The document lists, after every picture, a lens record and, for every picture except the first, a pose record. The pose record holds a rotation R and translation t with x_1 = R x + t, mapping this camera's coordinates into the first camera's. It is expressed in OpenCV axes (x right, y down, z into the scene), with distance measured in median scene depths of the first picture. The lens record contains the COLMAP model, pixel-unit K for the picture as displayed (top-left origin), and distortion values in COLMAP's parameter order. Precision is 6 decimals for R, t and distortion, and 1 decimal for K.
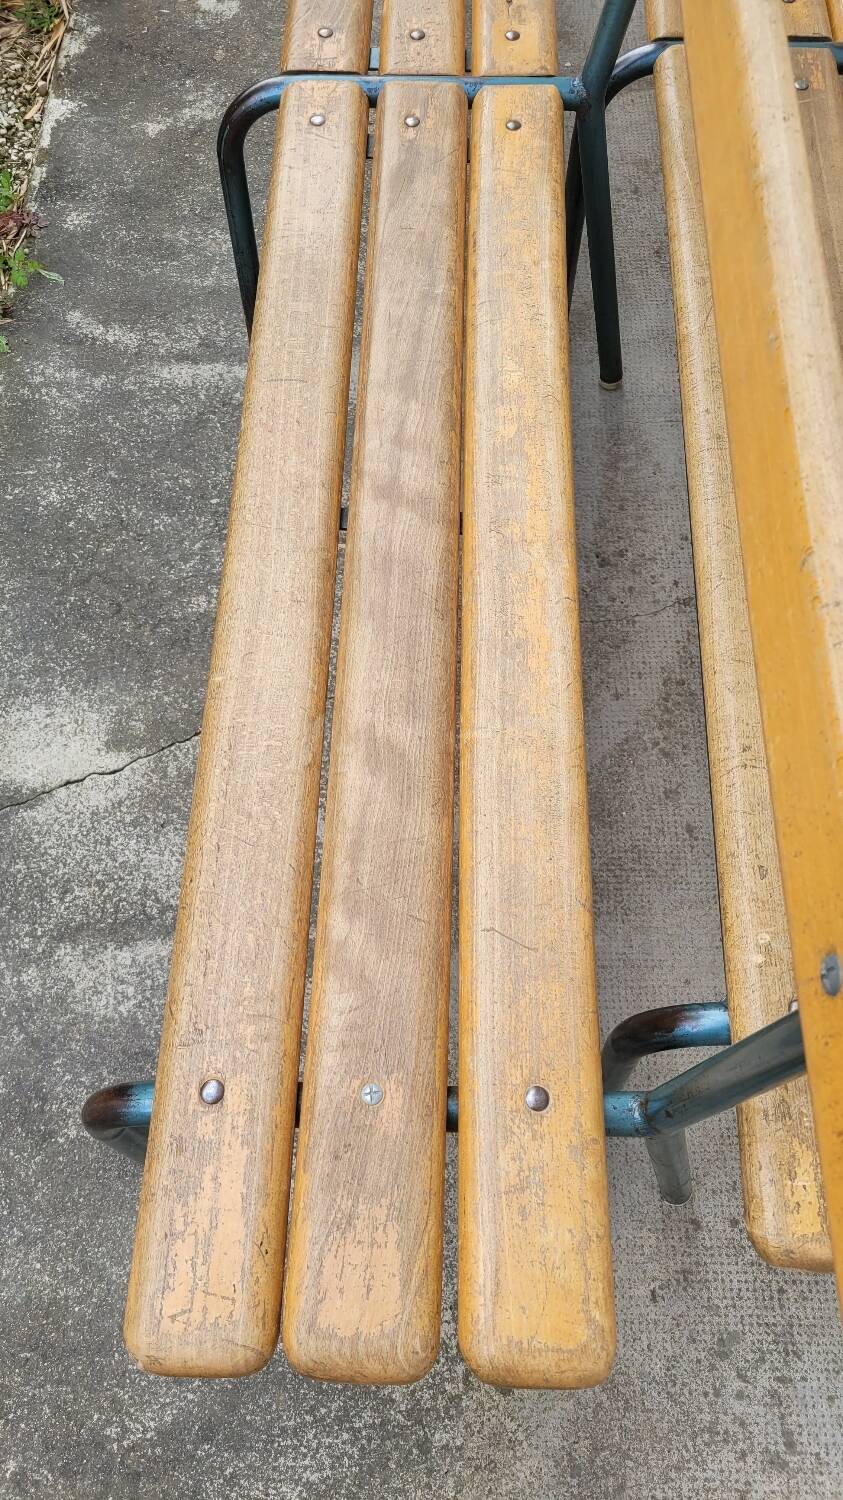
lens RADIAL K [[1129.4, 0, 426.5], [0, 1129.4, 767.7], [0, 0, 1]] dist [0.050631, -0.031922]
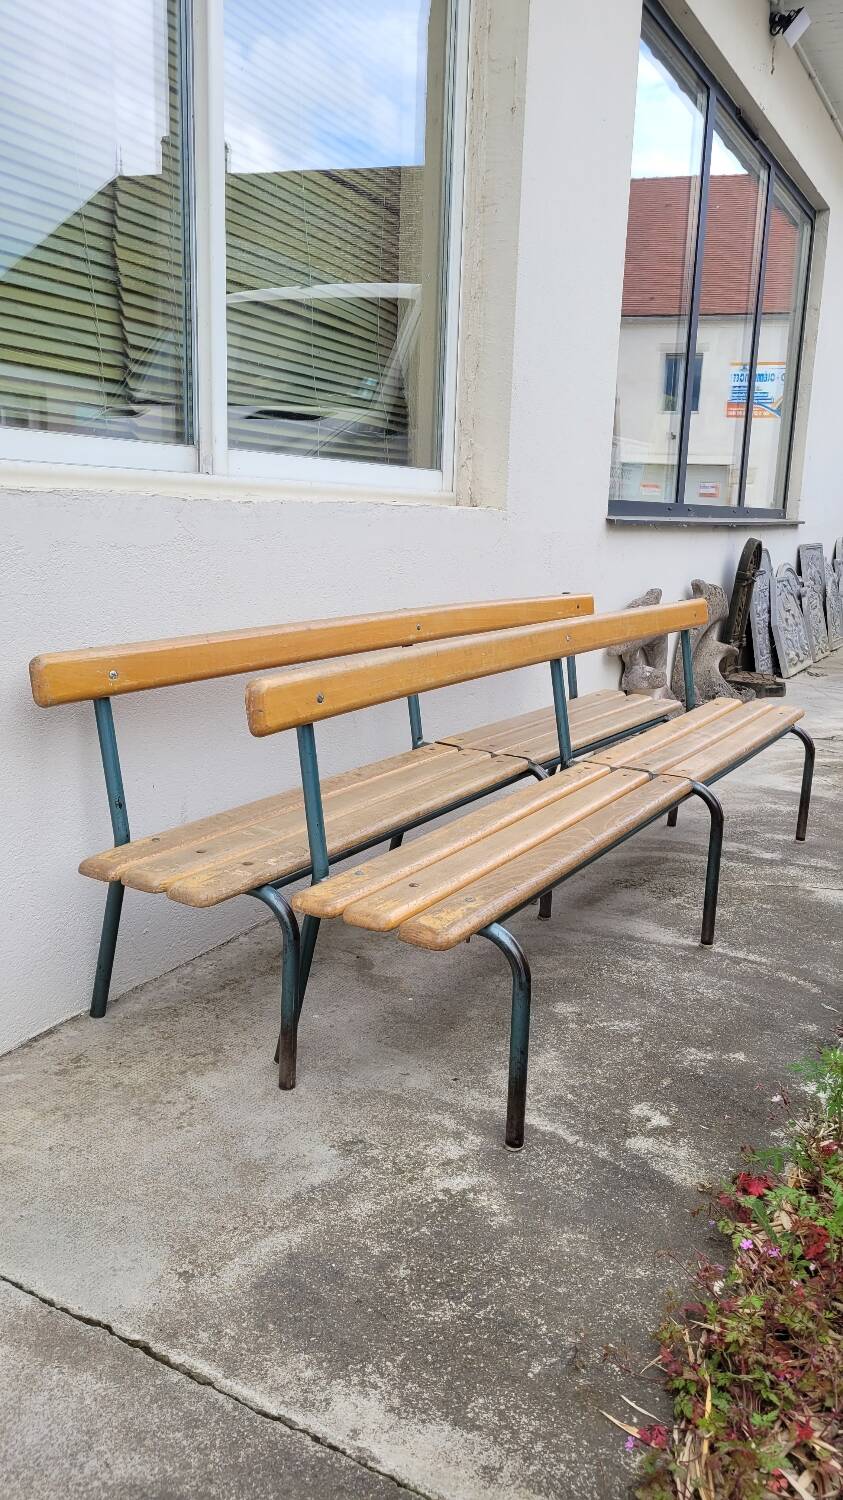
lens RADIAL K [[1129.4, 0, 441.7], [0, 1129.4, 745.8], [0, 0, 1]] dist [0.050631, -0.031922]
pose [[-0.879528, -0.138253, 0.455321, -0.703754], [0.407267, 0.276158, 0.870557, -2.786698], [-0.246098, 0.951117, -0.186583, 1.479521]]
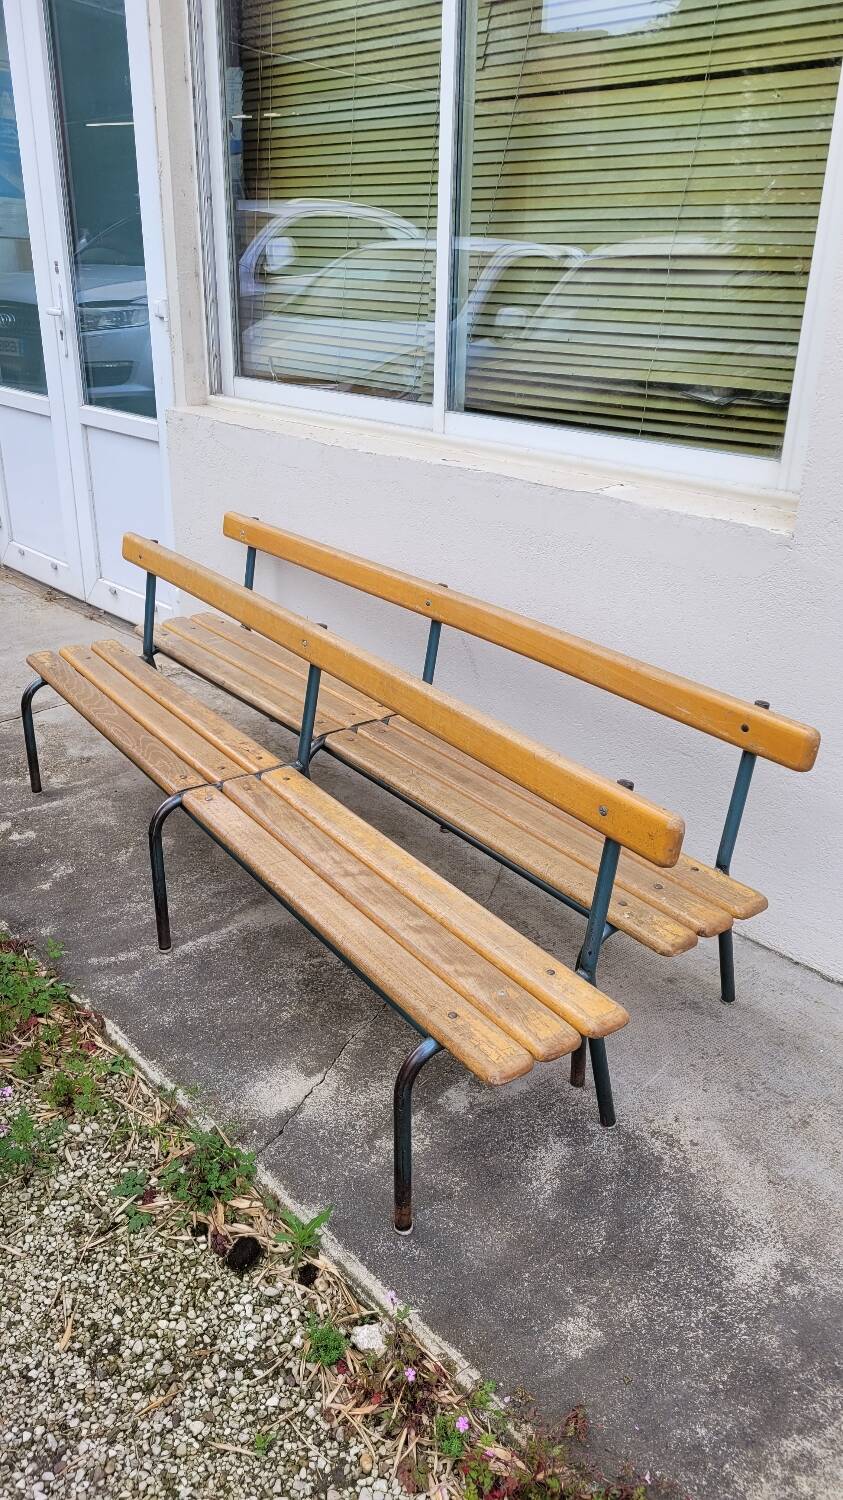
lens RADIAL K [[1129.4, 0, 415.6], [0, 1129.4, 754.8], [0, 0, 1]] dist [0.050631, -0.031922]
pose [[0.743019, -0.272203, 0.611415, -1.216779], [0.600207, 0.675188, -0.428803, 0.557472], [-0.296099, 0.685584, 0.665056, -0.649177]]
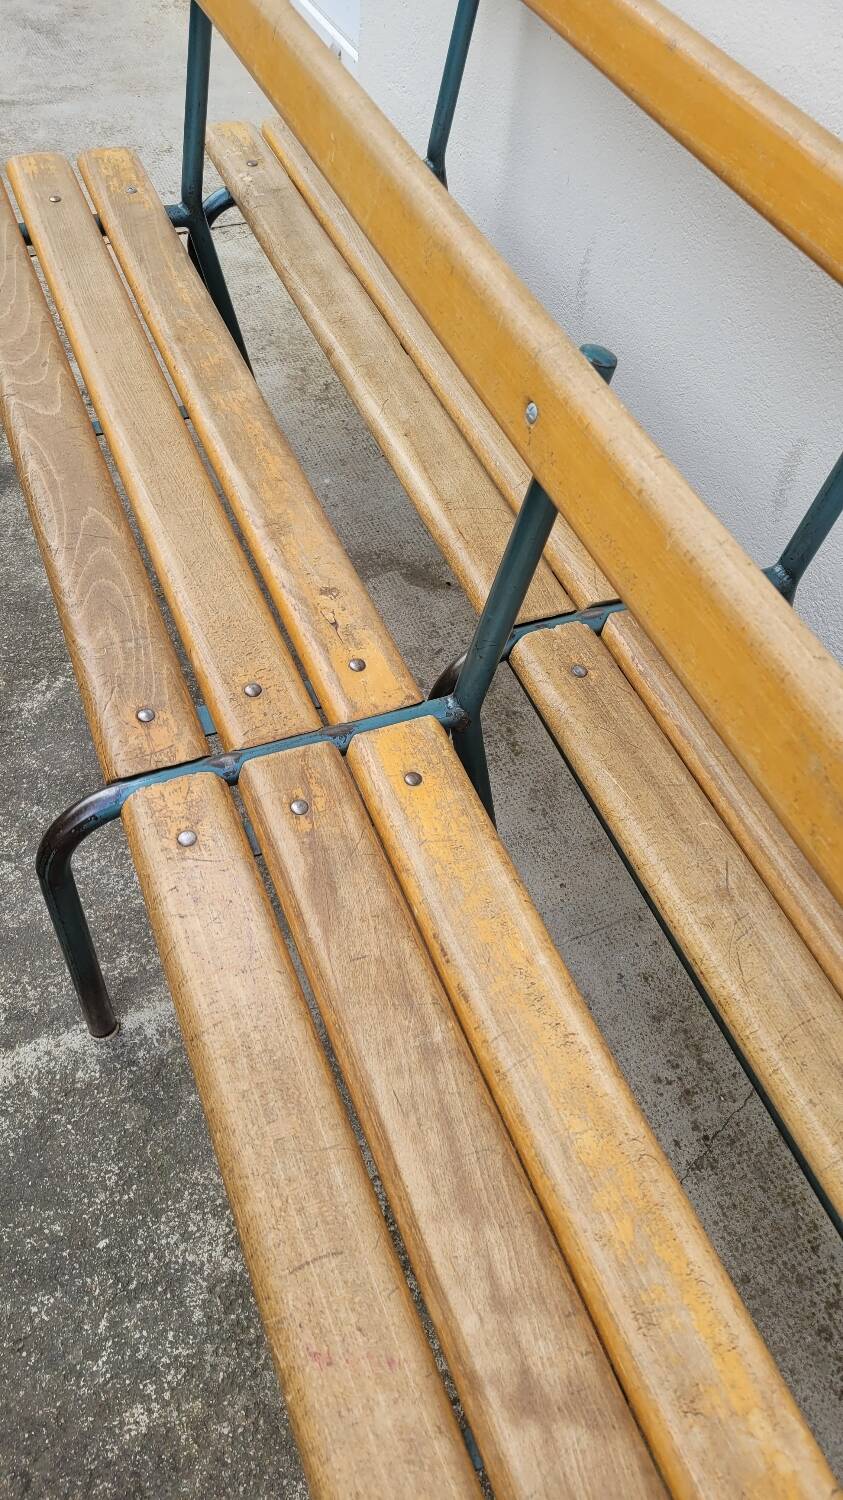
lens RADIAL K [[1129.4, 0, 419.4], [0, 1129.4, 761.6], [0, 0, 1]] dist [0.050631, -0.031922]
pose [[0.917429, -0.267756, 0.294330, -0.160554], [0.324307, 0.931763, -0.163229, -0.419575], [-0.230540, 0.245204, 0.941661, 0.189773]]
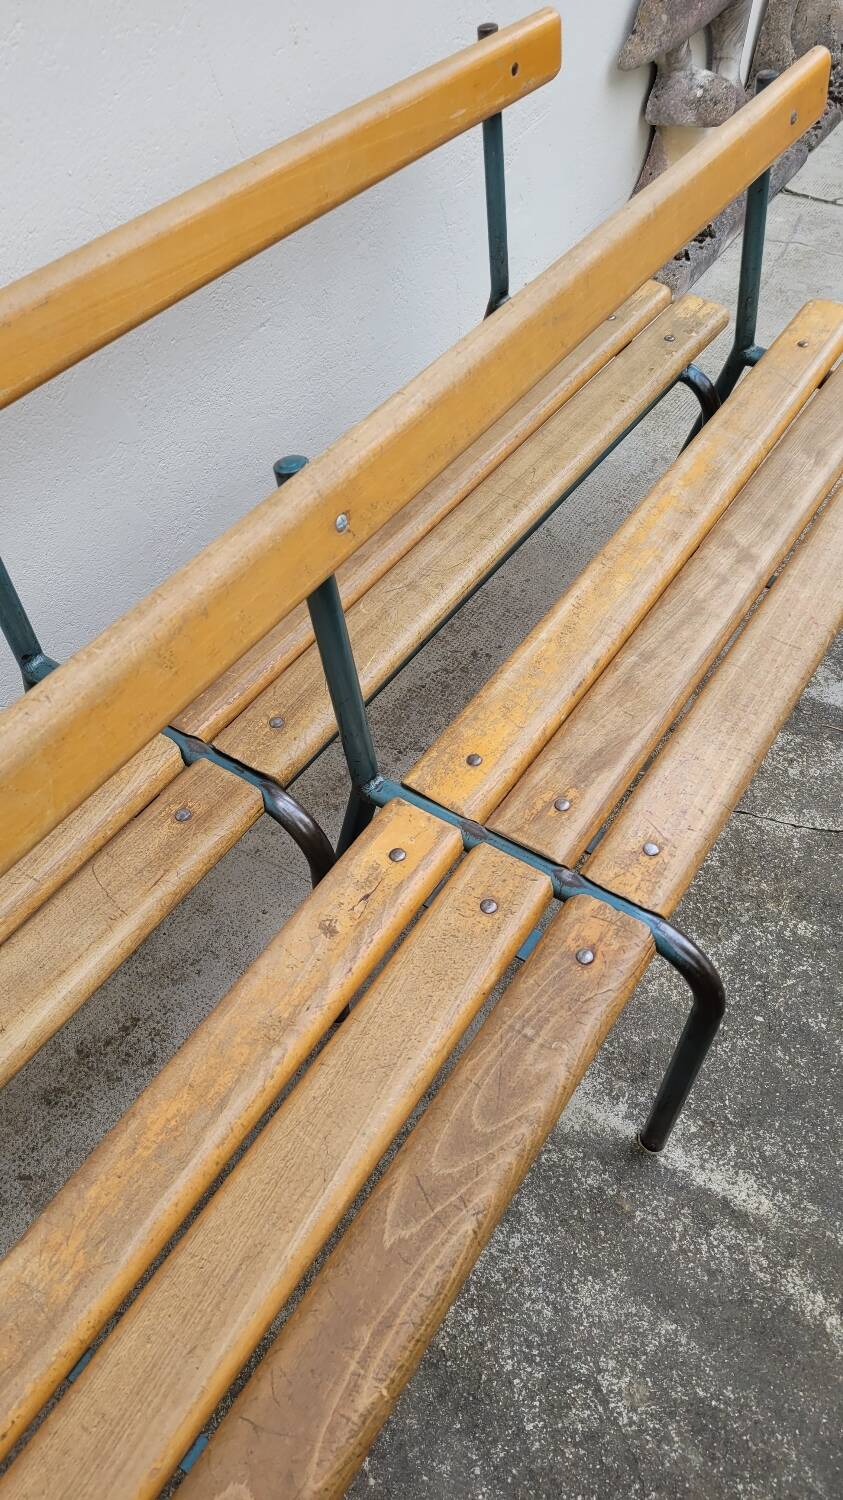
lens RADIAL K [[1129.4, 0, 421.7], [0, 1129.4, 769.6], [0, 0, 1]] dist [0.050631, -0.031922]
pose [[-0.858112, -0.405425, 0.315077, -0.194710], [0.449409, -0.296240, 0.842777, -1.379268], [-0.248345, 0.864796, 0.436409, 0.565680]]
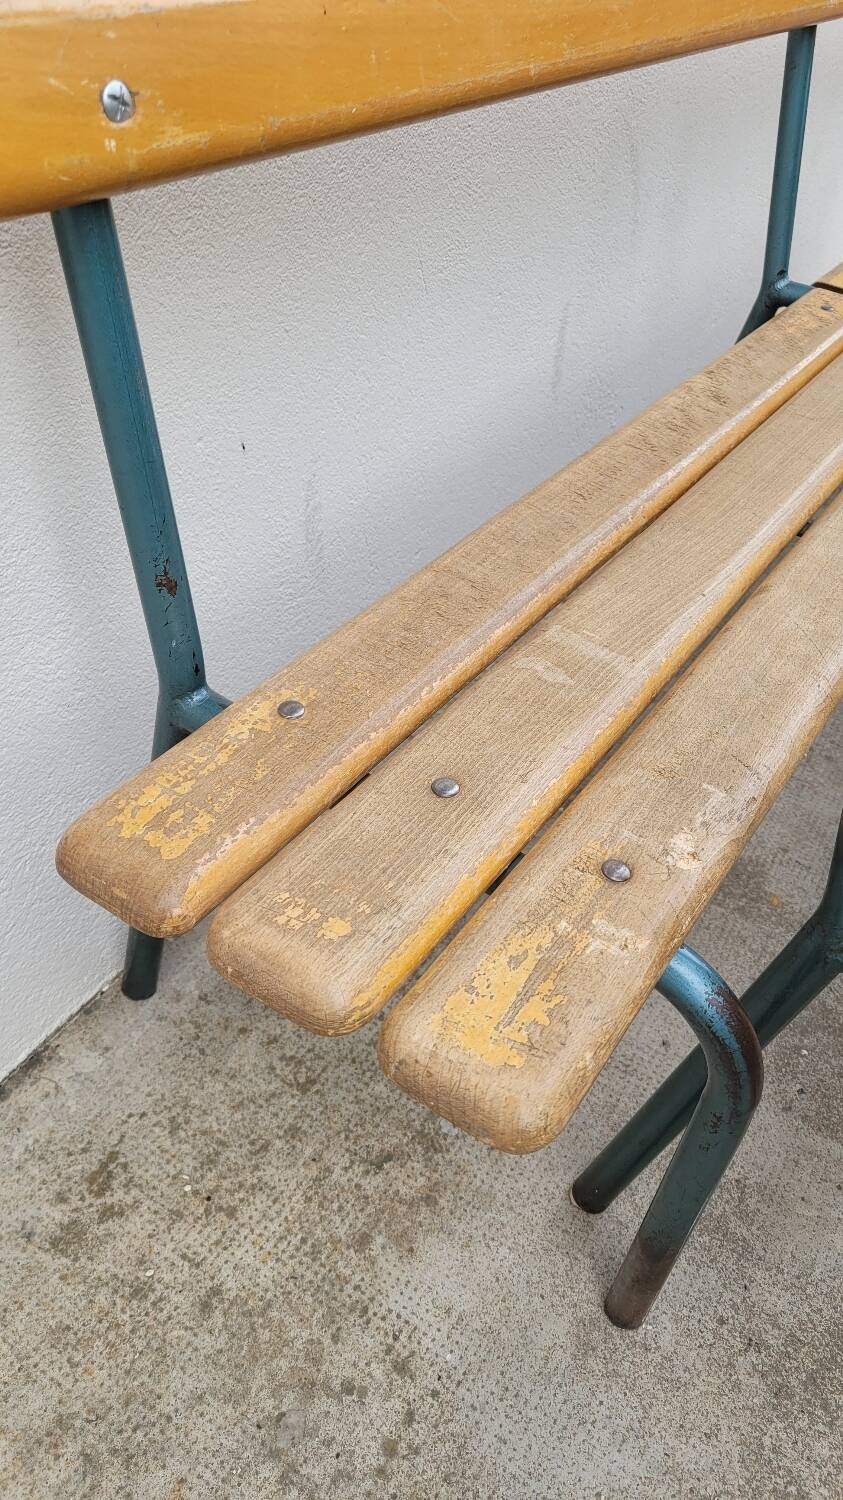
lens RADIAL K [[1129.4, 0, 433.3], [0, 1129.4, 774.9], [0, 0, 1]] dist [0.050631, -0.031922]
pose [[-0.855237, -0.390918, 0.340225, 0.186633], [0.420243, -0.138967, 0.896707, -1.890651], [-0.303259, 0.909875, 0.283130, 1.251390]]
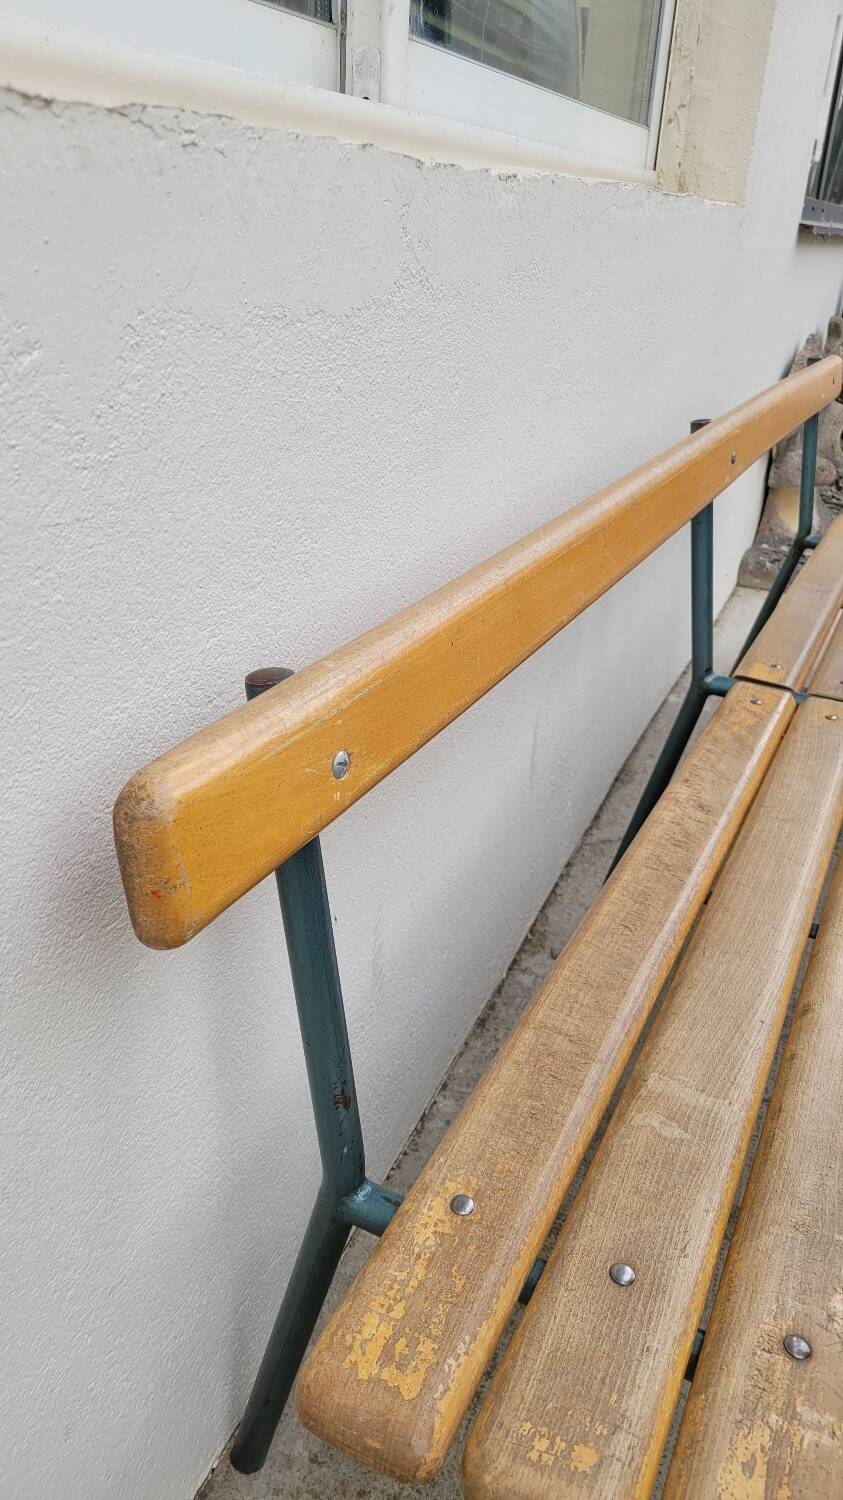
lens RADIAL K [[1129.4, 0, 424.4], [0, 1129.4, 760.9], [0, 0, 1]] dist [0.050631, -0.031922]
pose [[-0.916841, -0.225149, 0.329713, 0.316199], [0.327408, 0.048618, 0.943631, -2.018156], [-0.228488, 0.973110, 0.029141, 1.153469]]
